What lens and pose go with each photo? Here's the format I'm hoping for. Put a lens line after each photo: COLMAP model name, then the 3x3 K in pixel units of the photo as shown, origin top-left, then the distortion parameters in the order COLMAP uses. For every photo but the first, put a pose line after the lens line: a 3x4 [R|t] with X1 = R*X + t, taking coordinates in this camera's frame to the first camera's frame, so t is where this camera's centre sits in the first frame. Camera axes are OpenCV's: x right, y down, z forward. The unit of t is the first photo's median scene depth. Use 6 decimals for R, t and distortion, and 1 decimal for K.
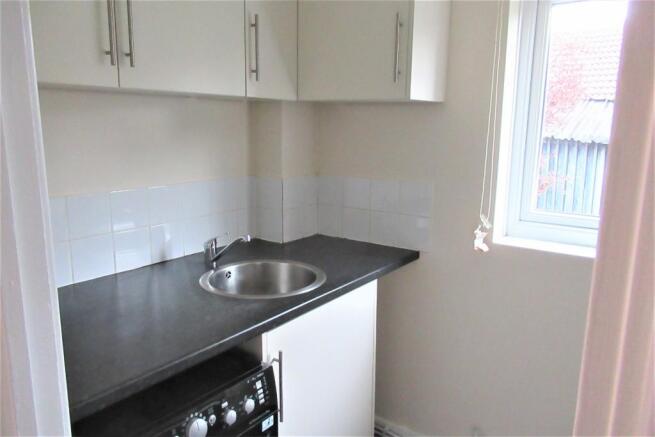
lens RADIAL K [[493.8, 0, 329.7], [0, 493.8, 220.5], [0, 0, 1]] dist [0.012862, -0.004219]
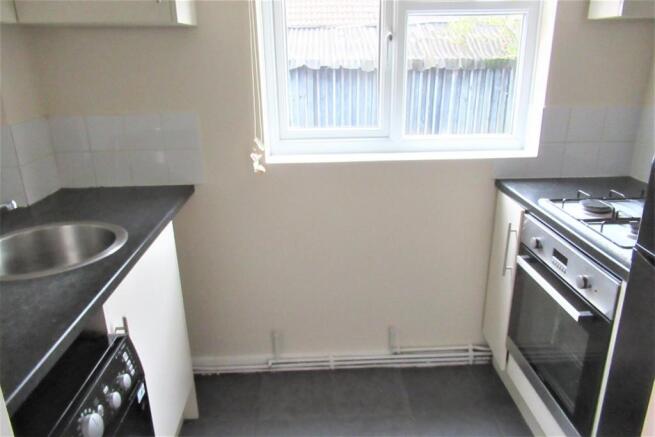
lens RADIAL K [[493.8, 0, 328.9], [0, 493.8, 218.4], [0, 0, 1]] dist [0.012862, -0.004219]
pose [[0.791027, -0.222958, 0.569707, -0.206442], [0.144901, 0.973009, 0.179602, -0.011715], [-0.594374, -0.059519, 0.801983, 0.055827]]
